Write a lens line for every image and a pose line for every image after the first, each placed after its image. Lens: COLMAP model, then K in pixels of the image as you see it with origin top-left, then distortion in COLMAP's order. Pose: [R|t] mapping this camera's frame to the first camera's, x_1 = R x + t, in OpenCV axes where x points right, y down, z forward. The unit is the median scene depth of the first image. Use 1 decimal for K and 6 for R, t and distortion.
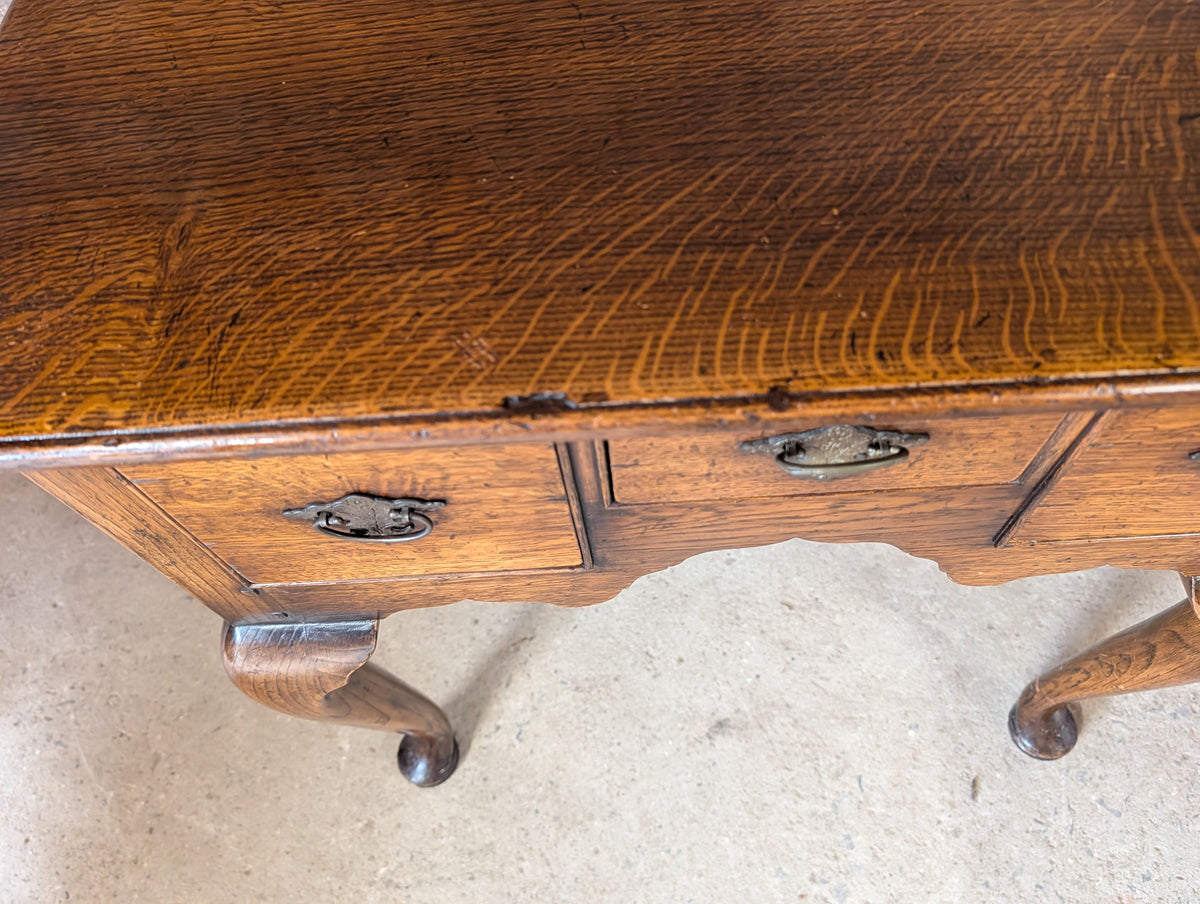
lens RADIAL K [[875.7, 0, 603.9], [0, 875.7, 432.7], [0, 0, 1]] dist [-0.004236, -0.003042]
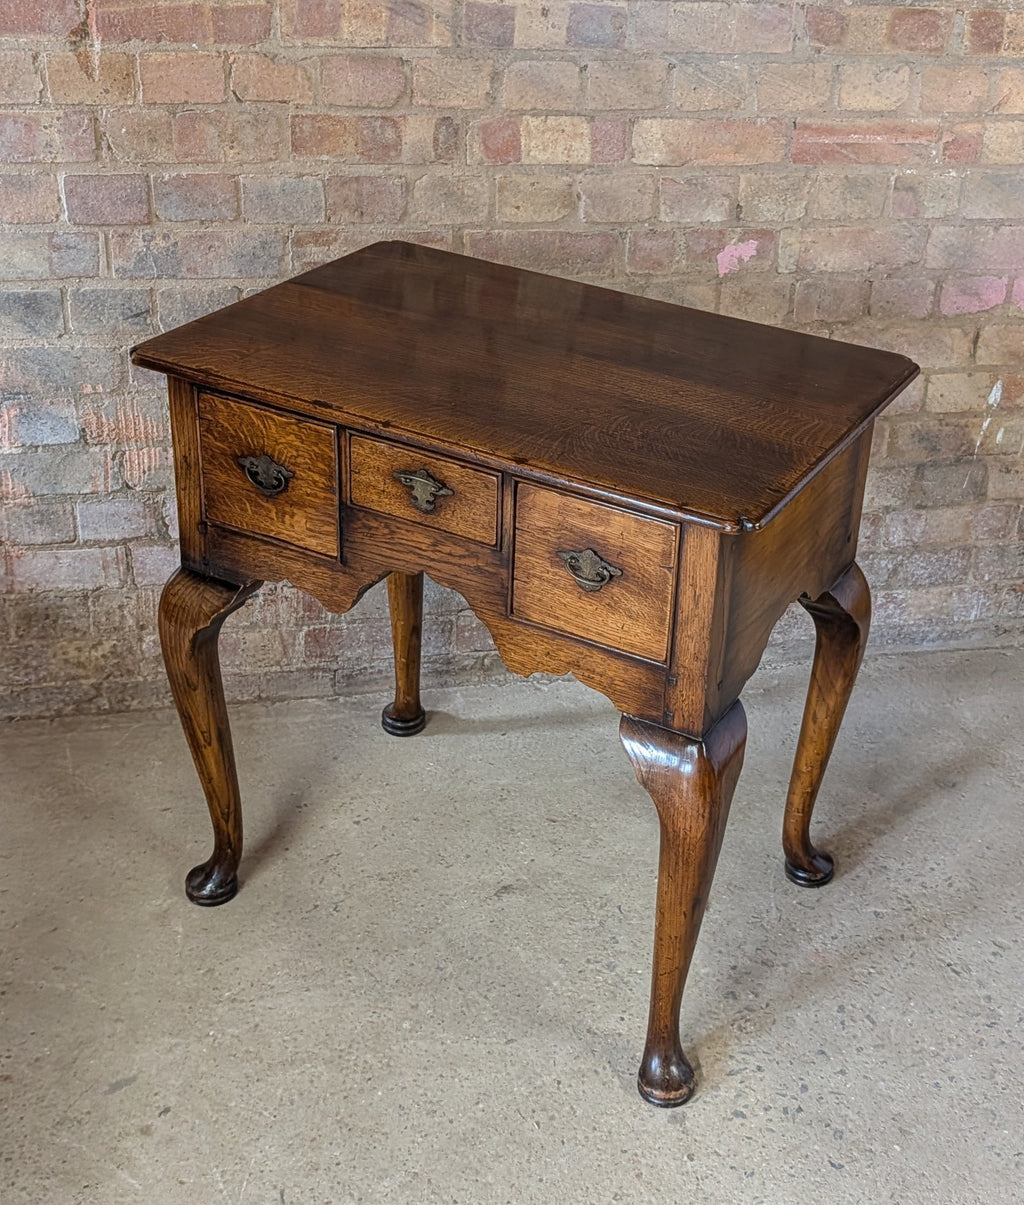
lens RADIAL K [[1635.7, 0, 616.0], [0, 1635.7, 522.7], [0, 0, 1]] dist [0.129053, -0.478452]
pose [[0.970095, 0.015757, 0.242213, -0.620974], [0.117259, 0.843299, -0.524497, 2.503149], [-0.212522, 0.537214, 0.816233, -2.597913]]
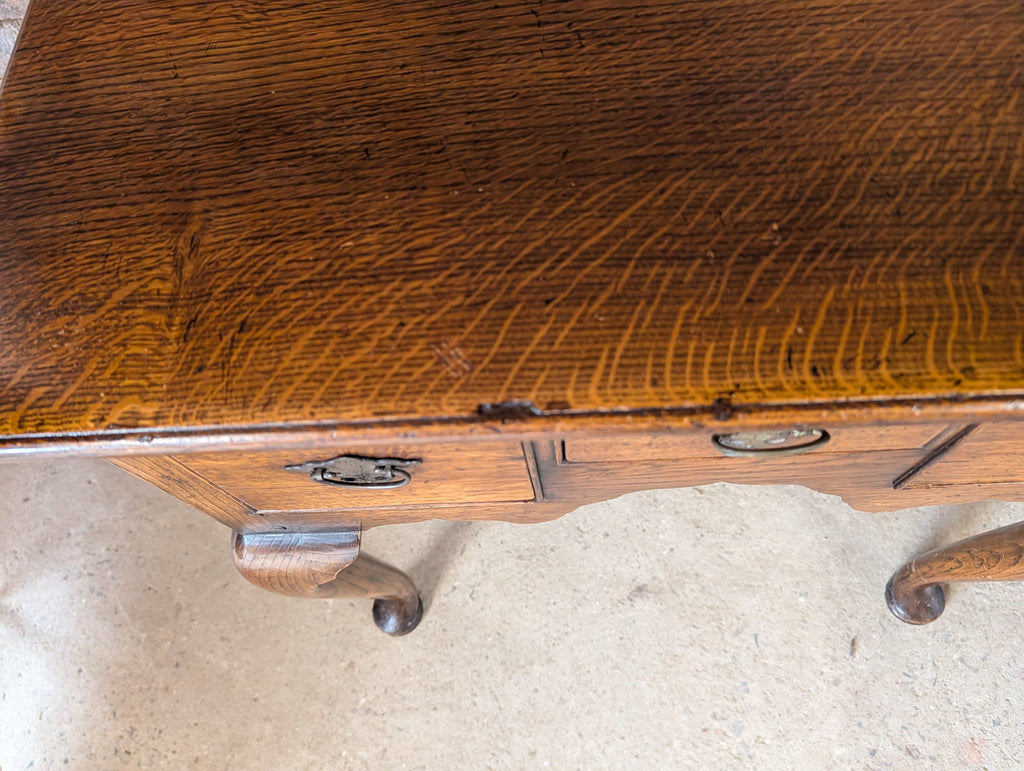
lens RADIAL K [[745.8, 0, 503.1], [0, 745.8, 391.6], [0, 0, 1]] dist [-0.003432, -0.001836]
pose [[0.999141, 0.004871, -0.041158, -0.028761], [-0.000154, 0.993500, 0.113833, -0.115123], [0.041445, -0.113729, 0.992647, 0.023026]]
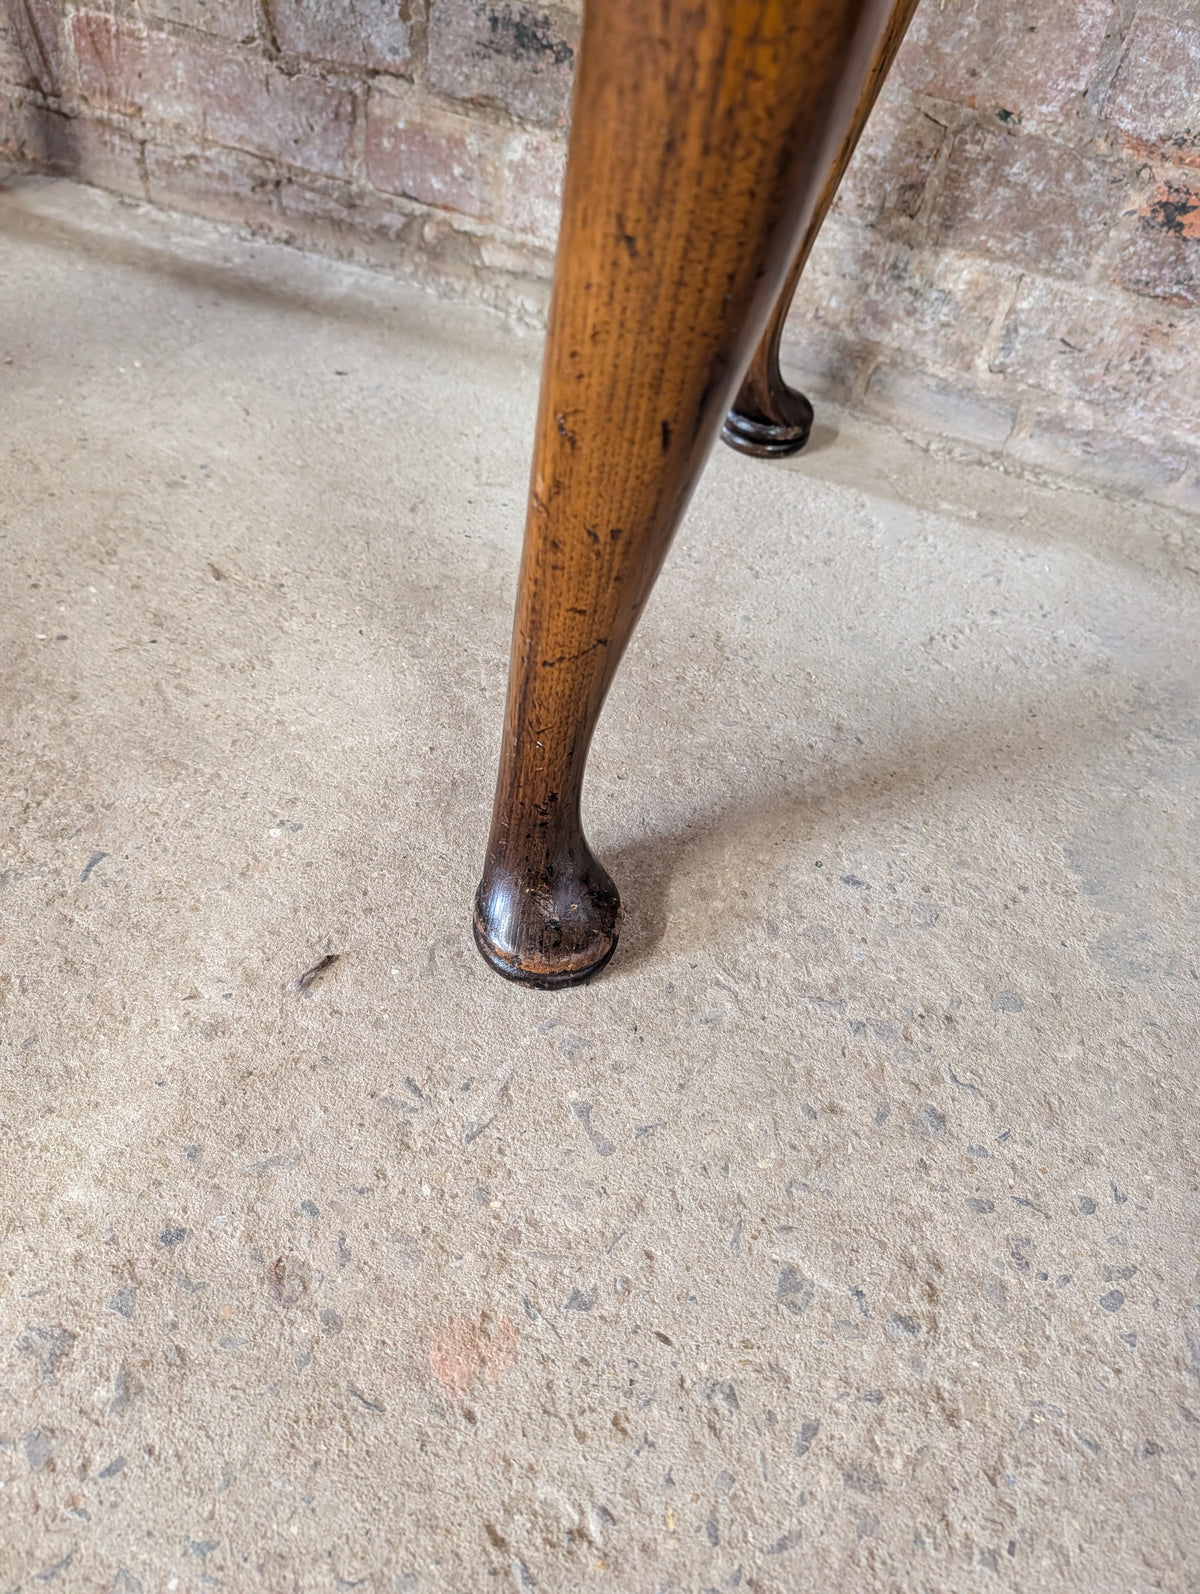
lens RADIAL K [[1173.6, 0, 589.7], [0, 1173.6, 781.9], [0, 0, 1]] dist [-0.010772, 0.002494]
pose [[0.921894, 0.379964, -0.075754, 1.162375], [-0.387435, 0.905280, -0.174246, 0.794723], [0.002372, 0.189986, 0.981784, 0.944737]]
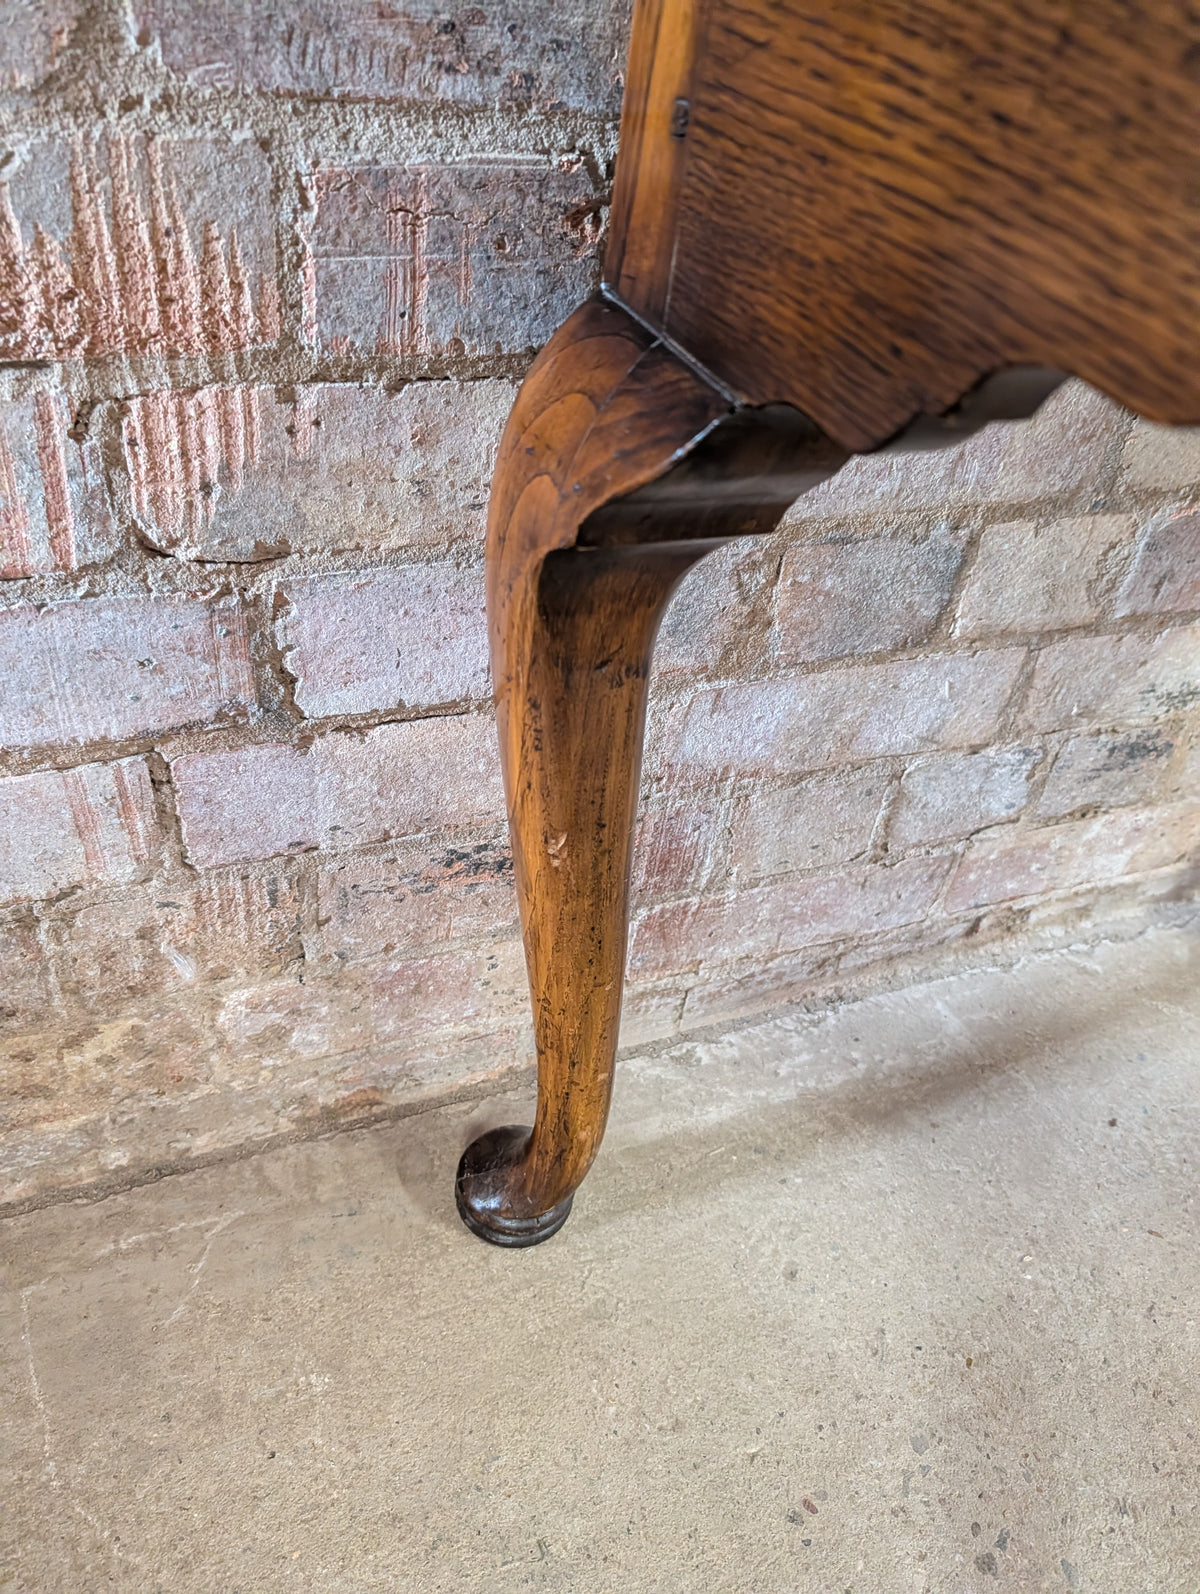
lens RADIAL K [[1161.0, 0, 603.8], [0, 1161.0, 801.8], [0, 0, 1]] dist [-0.003432, -0.001836]
pose [[0.915726, -0.092900, 0.390916, -0.917807], [0.222413, 0.927455, -0.300598, -0.055060], [-0.334632, 0.362211, 0.869957, 1.209535]]
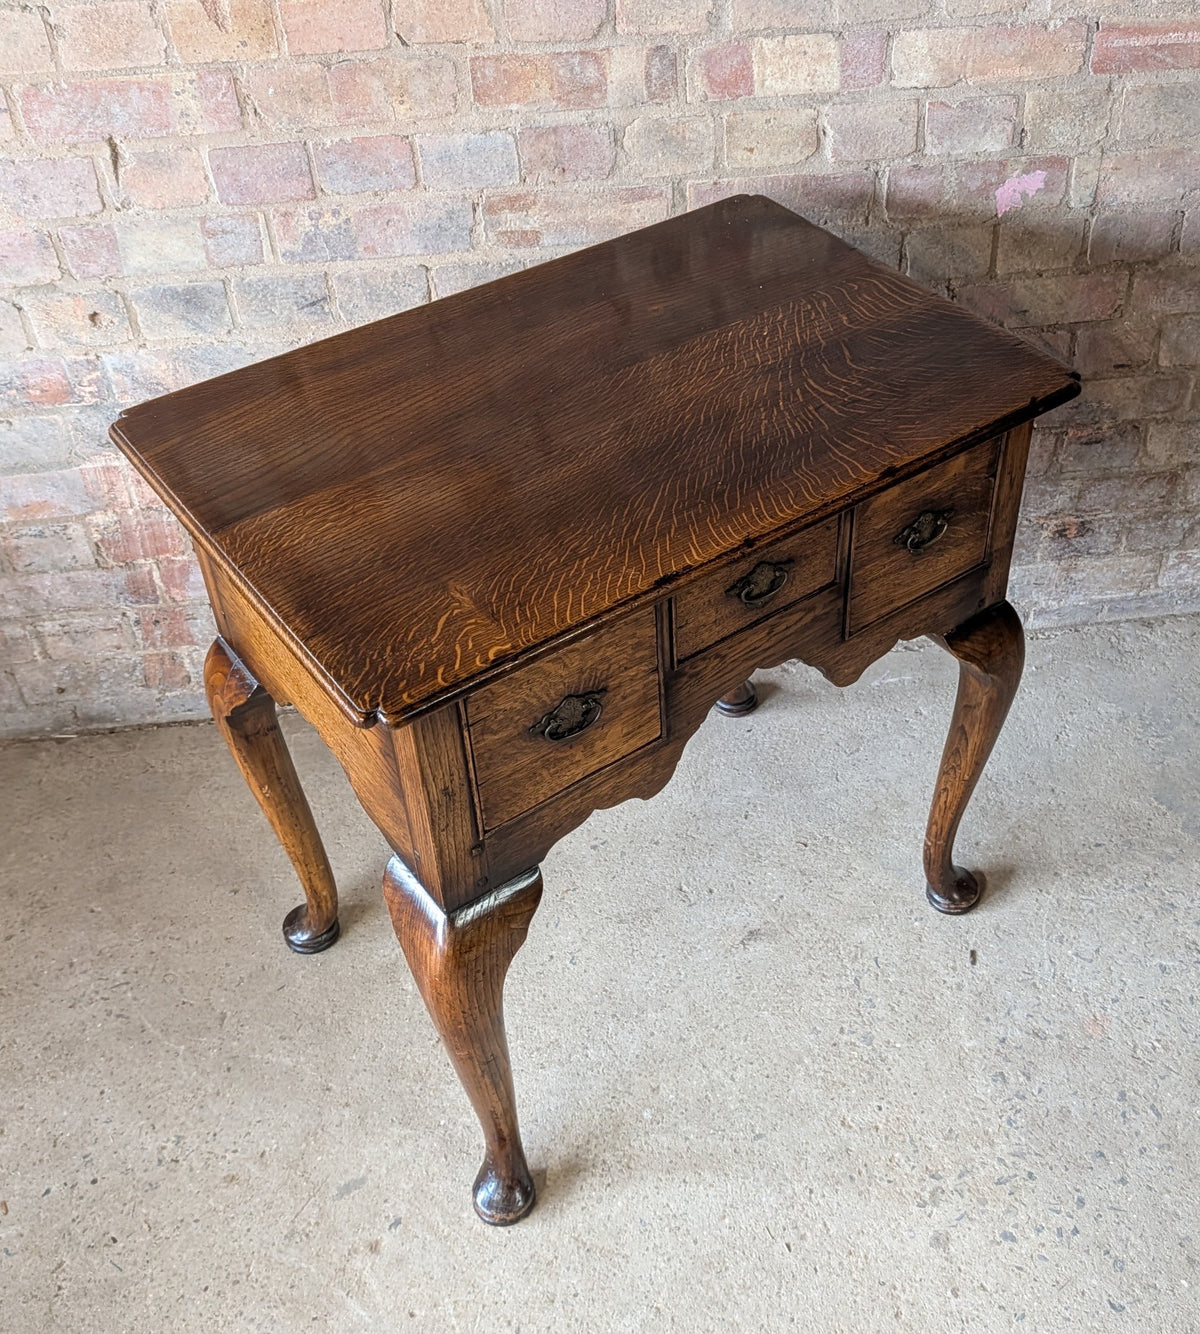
lens RADIAL K [[1520.5, 0, 712.7], [0, 1520.5, 647.4], [0, 0, 1]] dist [0.036223, -0.110065]
pose [[0.989458, -0.046032, 0.137312, -0.374005], [0.086900, 0.947195, -0.308659, 1.303159], [-0.115853, 0.317338, 0.941209, -2.112270]]
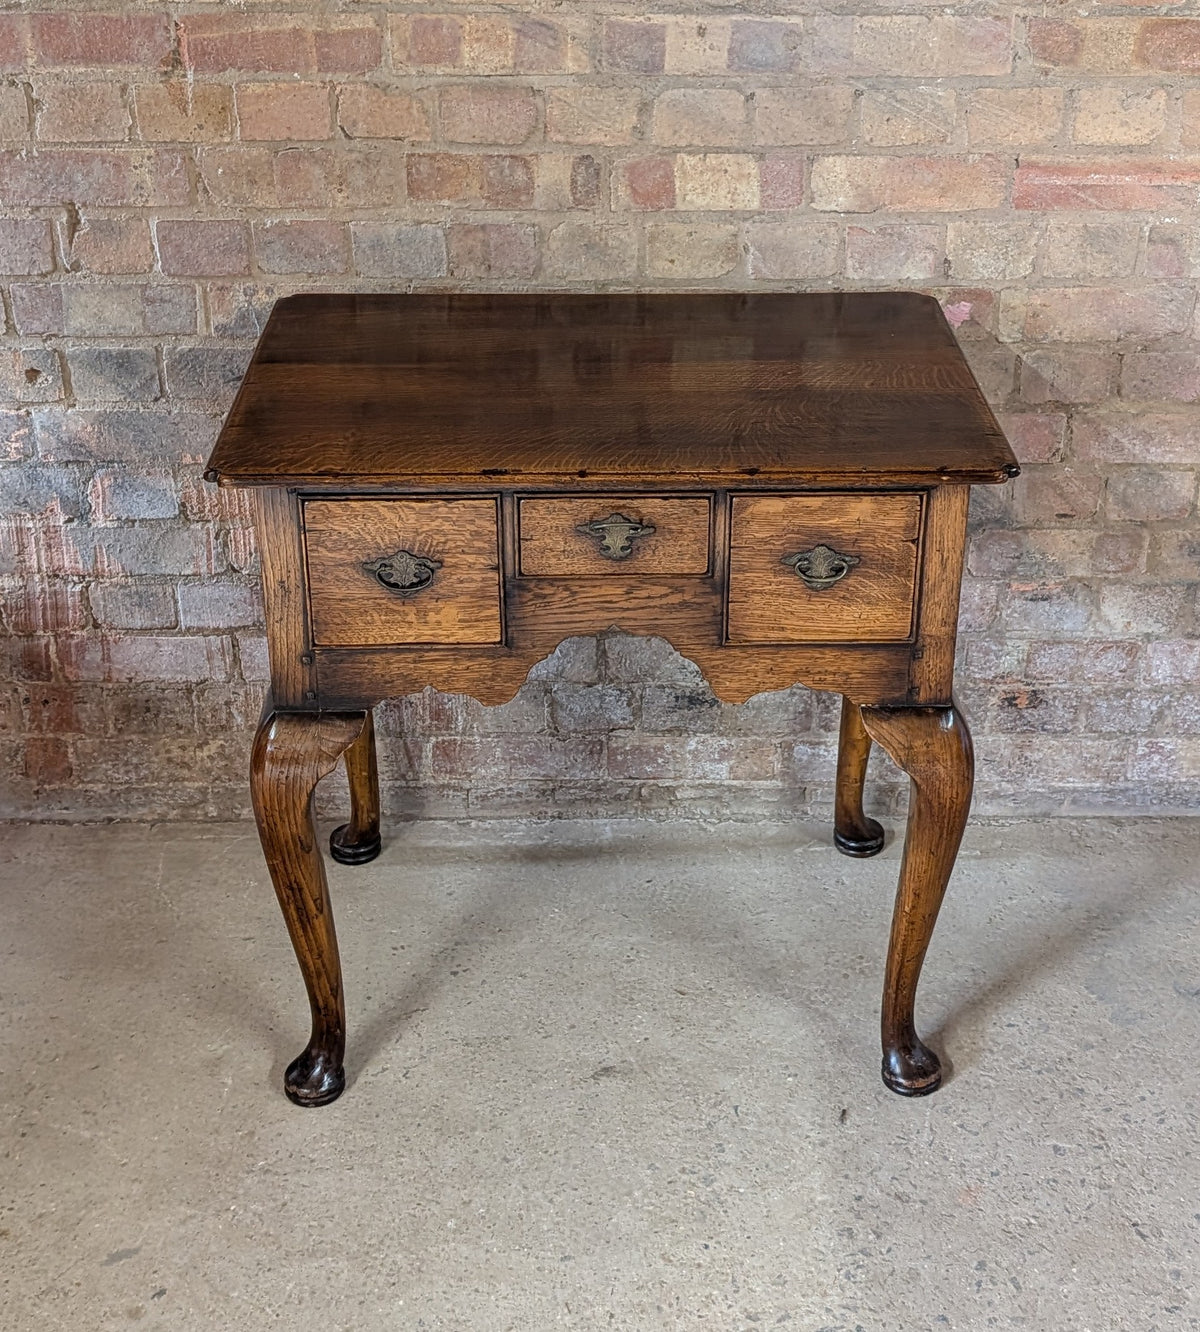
lens RADIAL K [[1911.4, 0, 638.2], [0, 1911.4, 571.6], [0, 0, 1]] dist [0.167230, -0.673488]
pose [[0.997377, 0.064689, 0.032485, 0.134601], [-0.036810, 0.839654, -0.541873, 2.371450], [-0.062329, 0.539256, 0.839832, -2.676032]]
